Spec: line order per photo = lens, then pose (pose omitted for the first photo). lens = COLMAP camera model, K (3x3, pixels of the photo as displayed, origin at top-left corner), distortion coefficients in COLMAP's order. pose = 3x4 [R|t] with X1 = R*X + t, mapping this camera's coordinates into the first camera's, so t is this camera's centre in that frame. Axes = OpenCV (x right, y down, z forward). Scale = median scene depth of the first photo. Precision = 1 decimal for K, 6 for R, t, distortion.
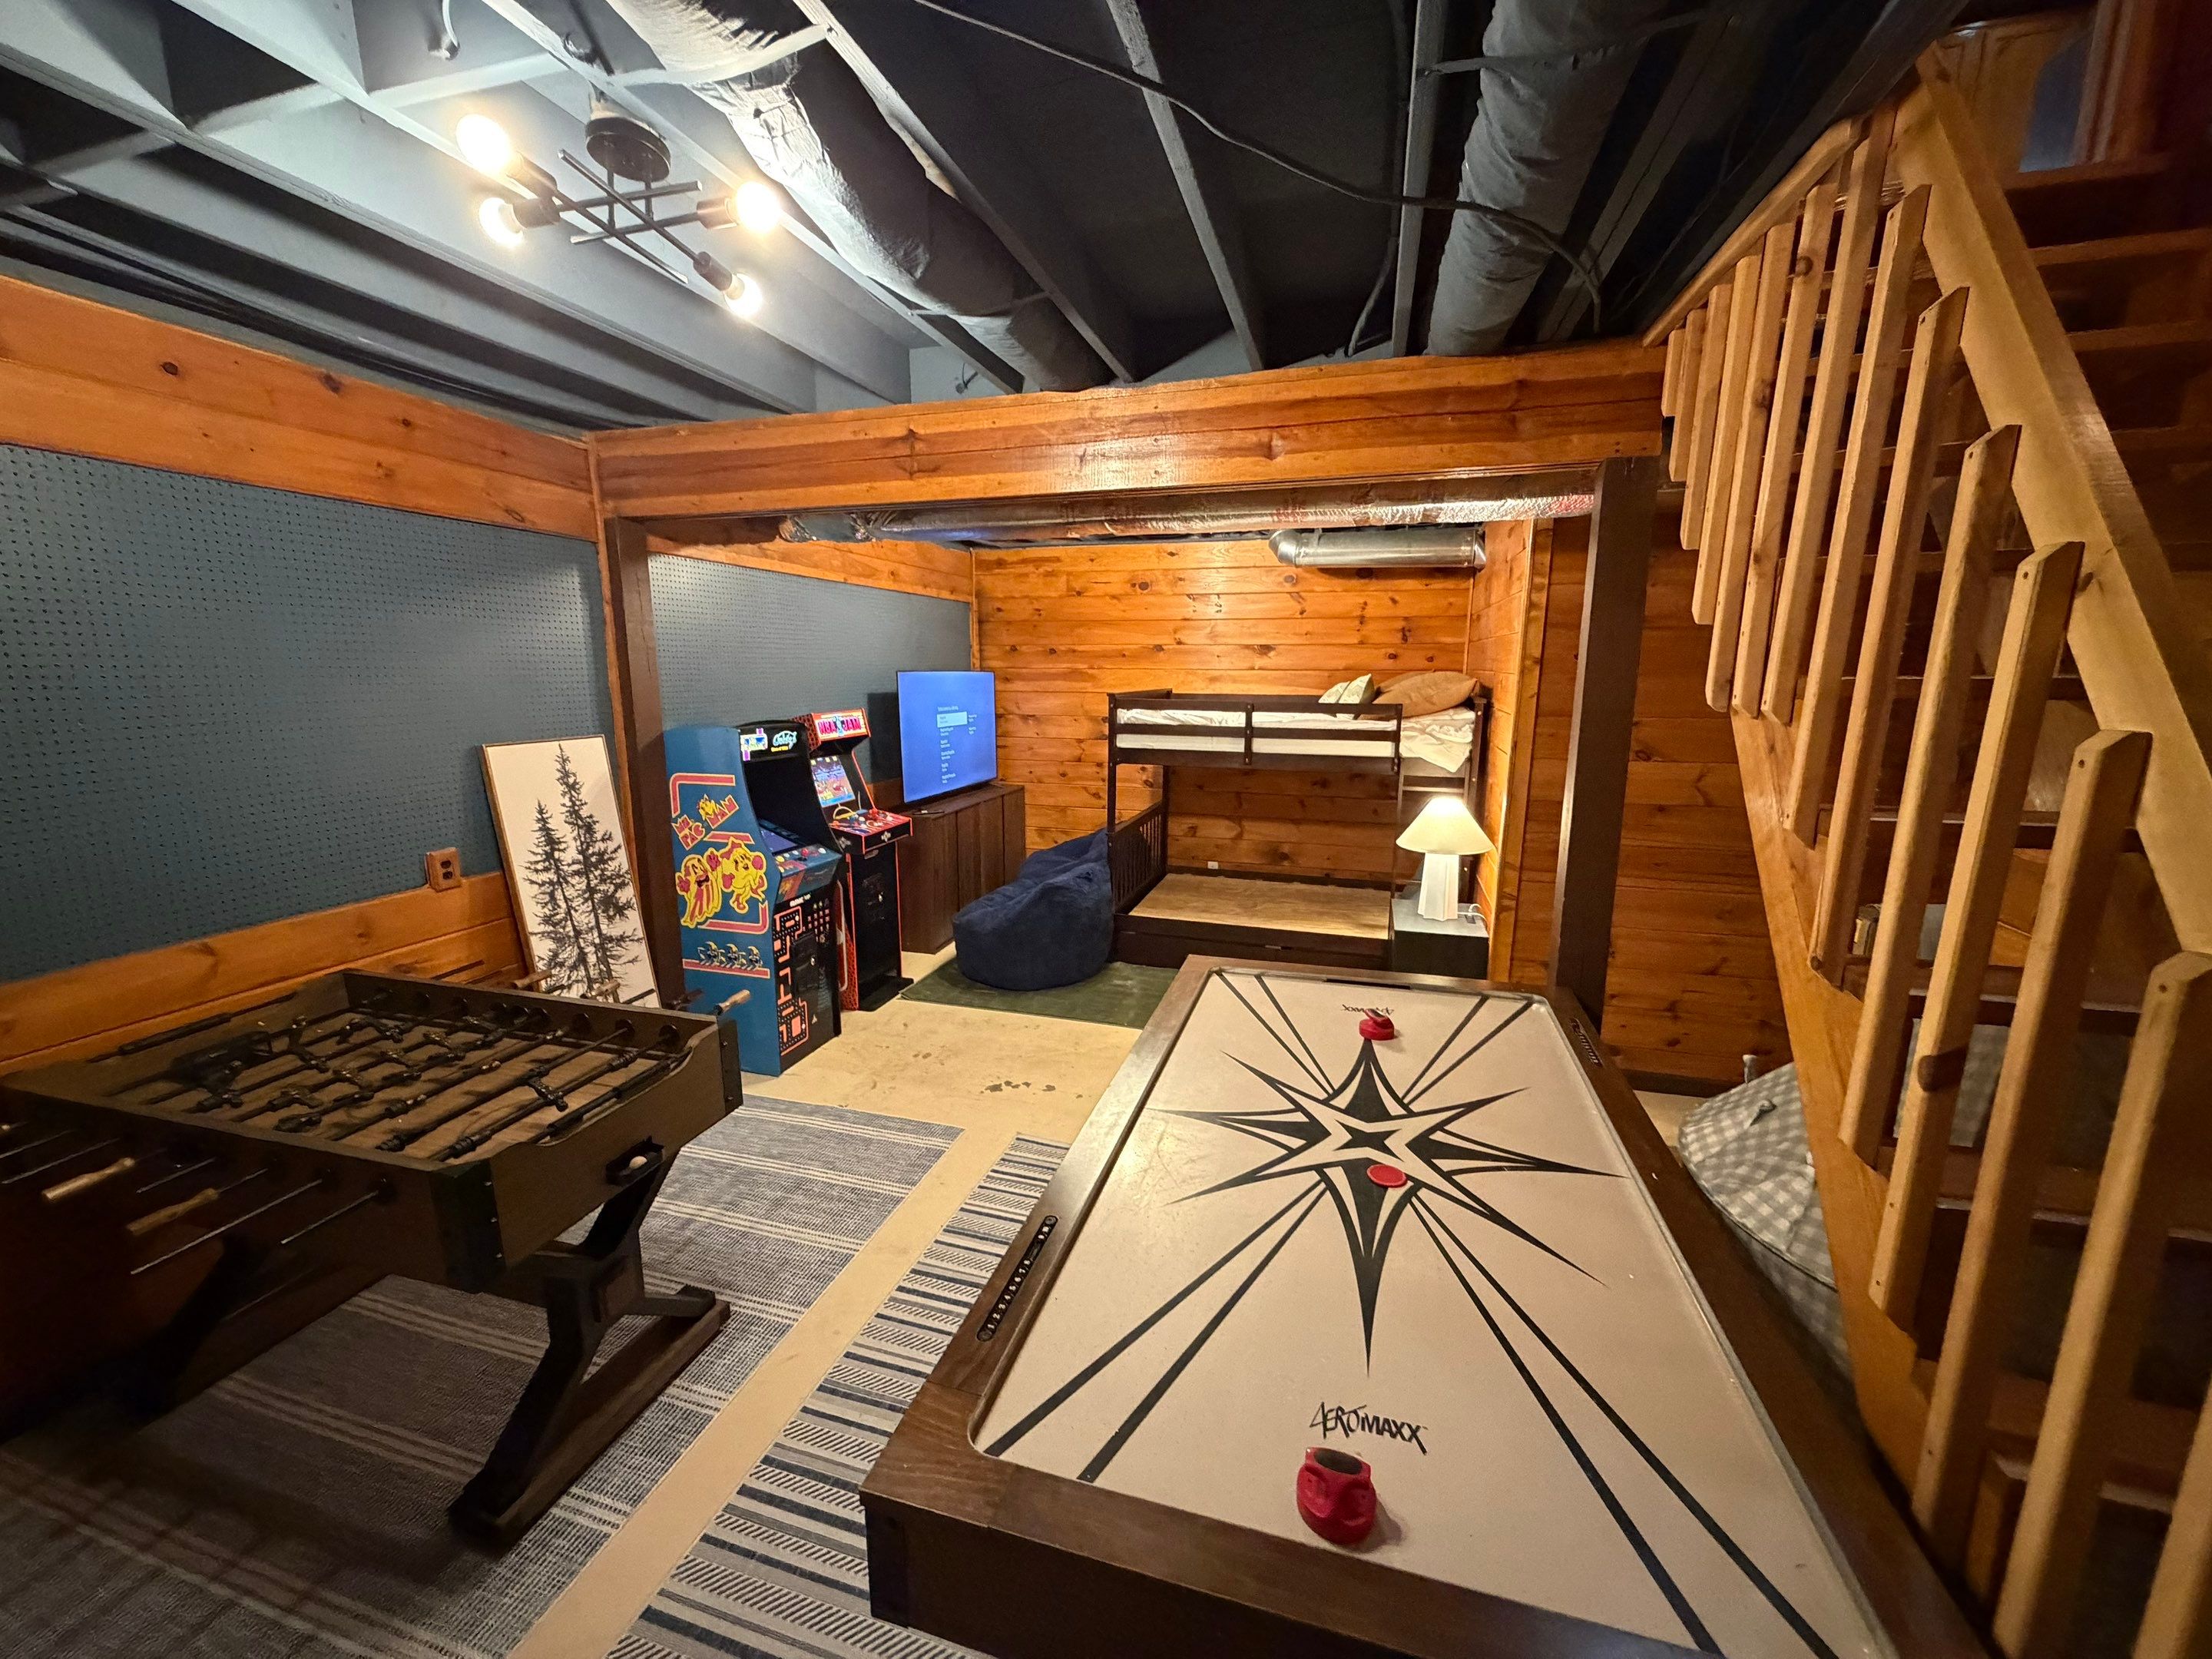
lens RADIAL K [[882.1, 0, 1091.1], [0, 882.1, 827.4], [0, 0, 1]] dist [-0.001802, 0.000160]
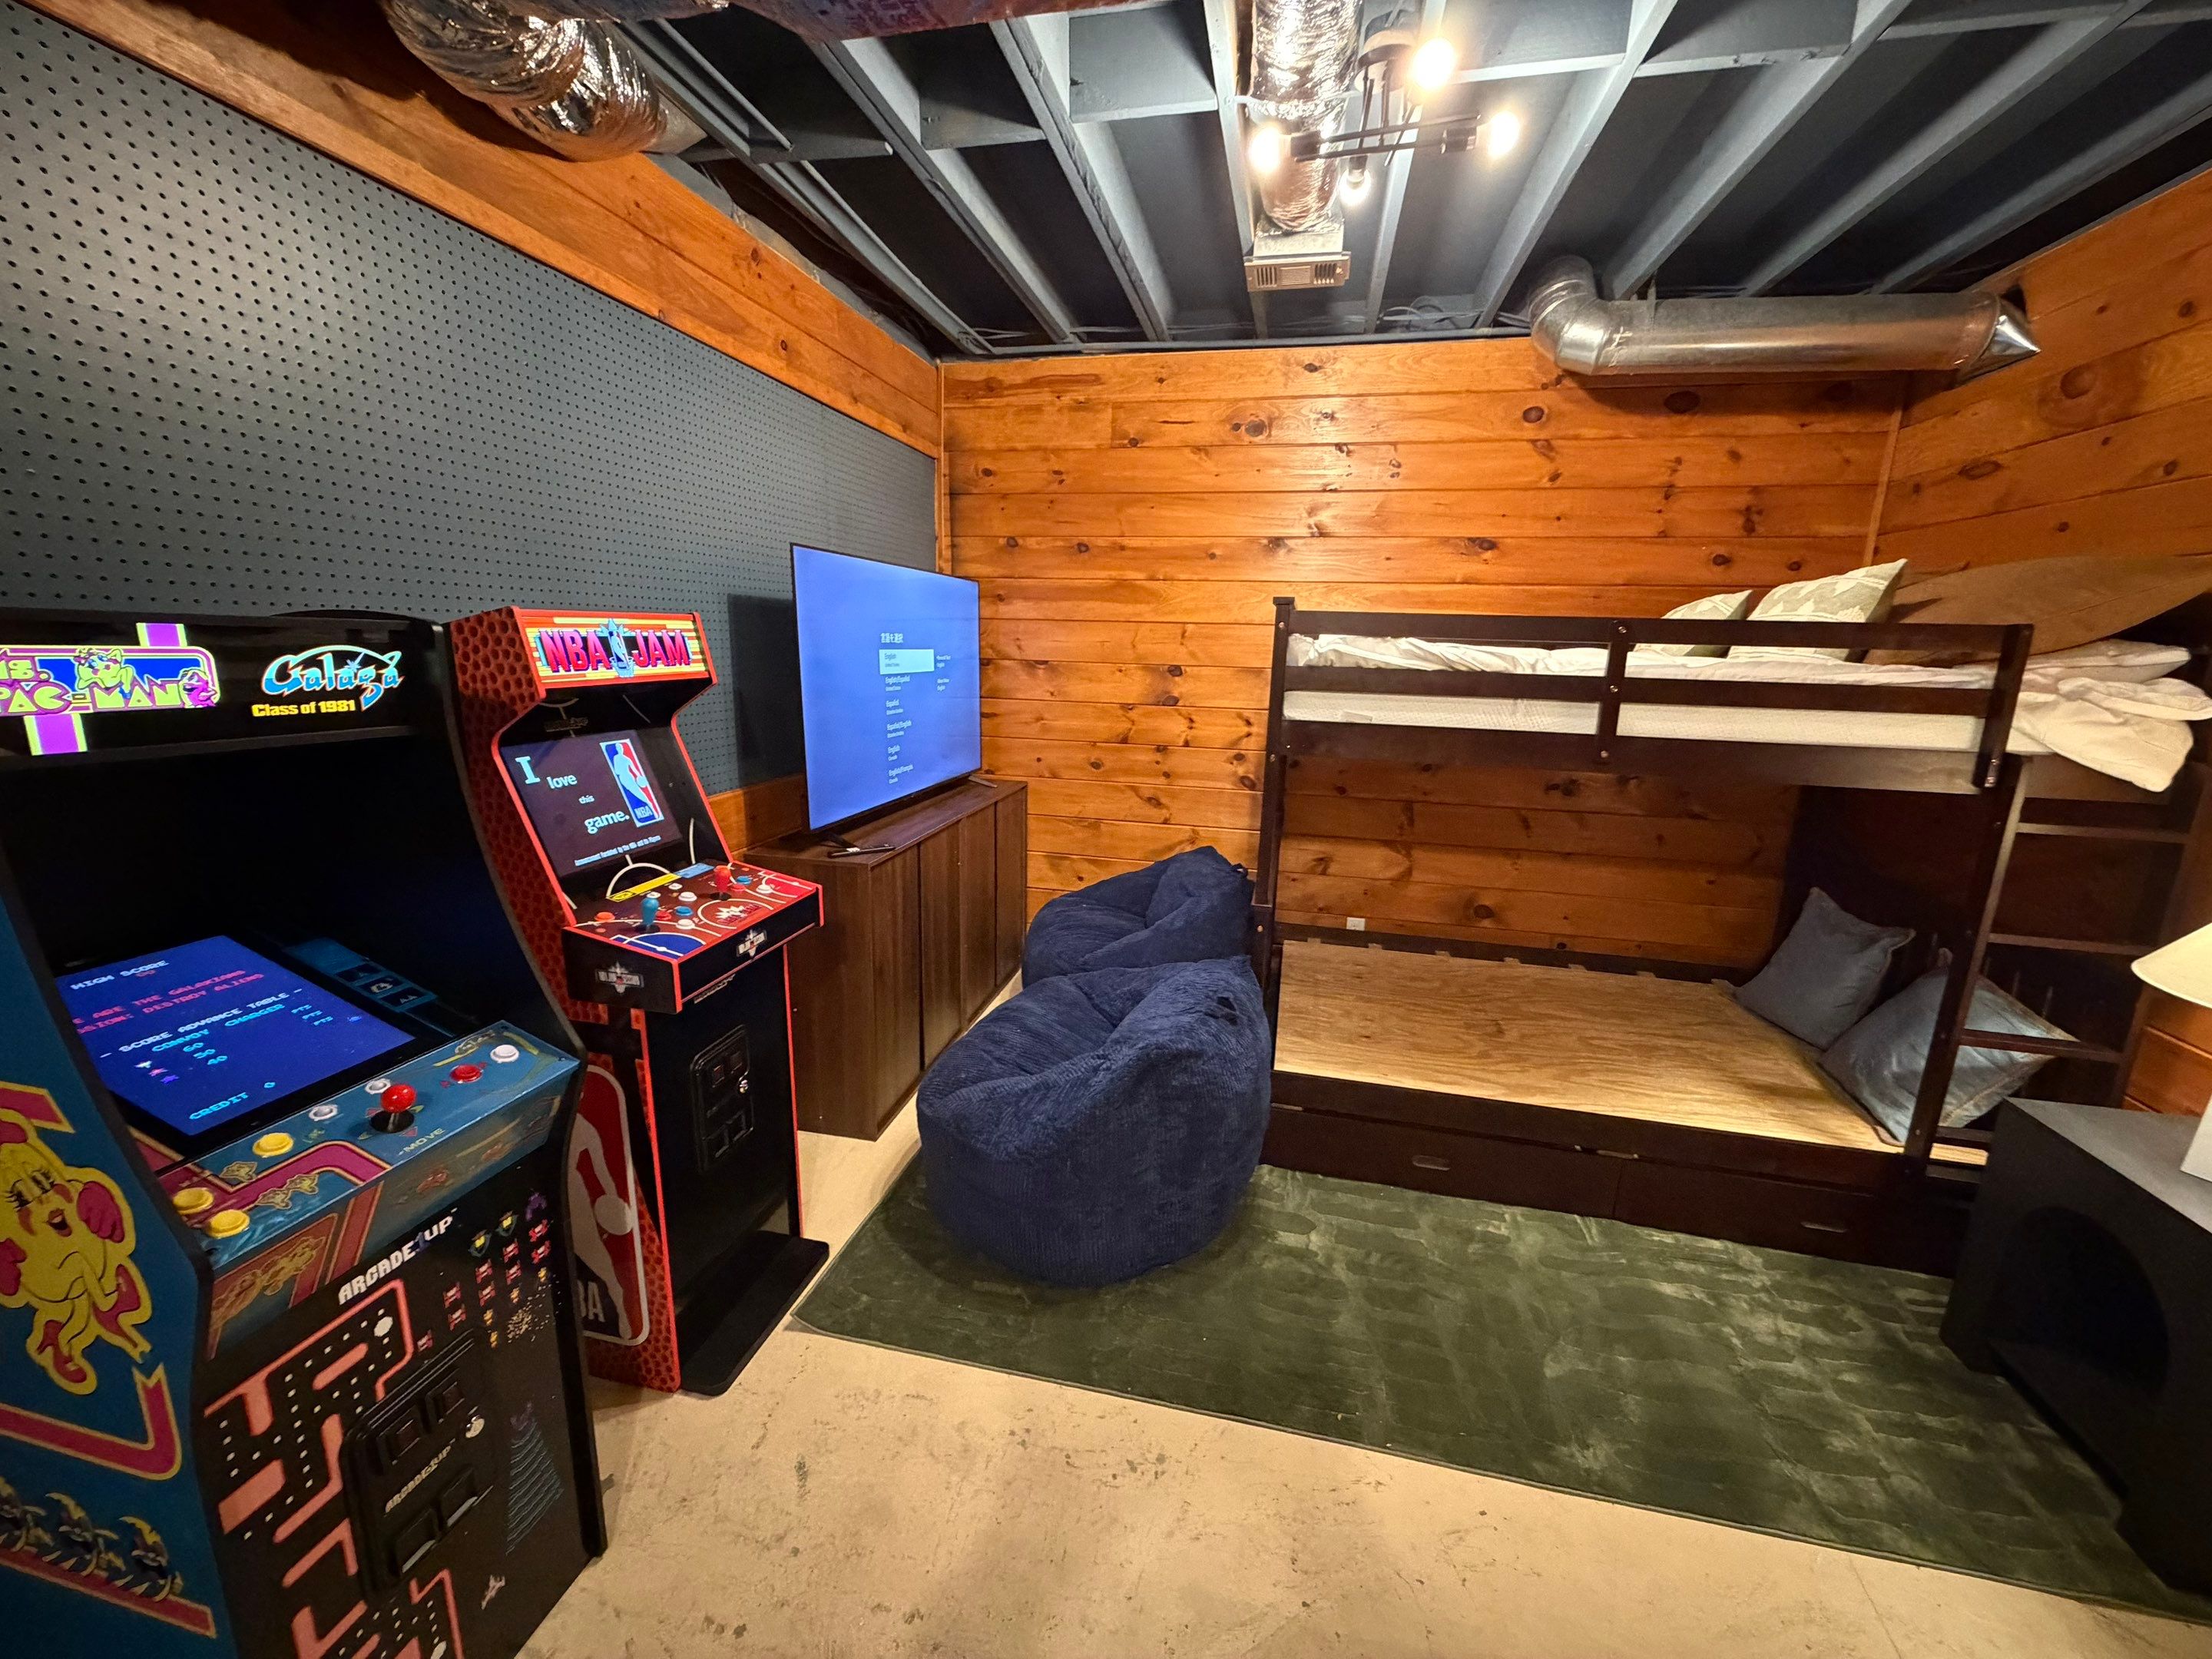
lens RADIAL K [[882.1, 0, 1092.8], [0, 882.1, 821.1], [0, 0, 1]] dist [-0.001802, 0.000160]
pose [[0.996810, 0.005082, 0.079646, -0.091819], [-0.007082, 0.999666, 0.024860, -0.042862], [-0.079493, -0.025345, 0.996513, 0.483531]]
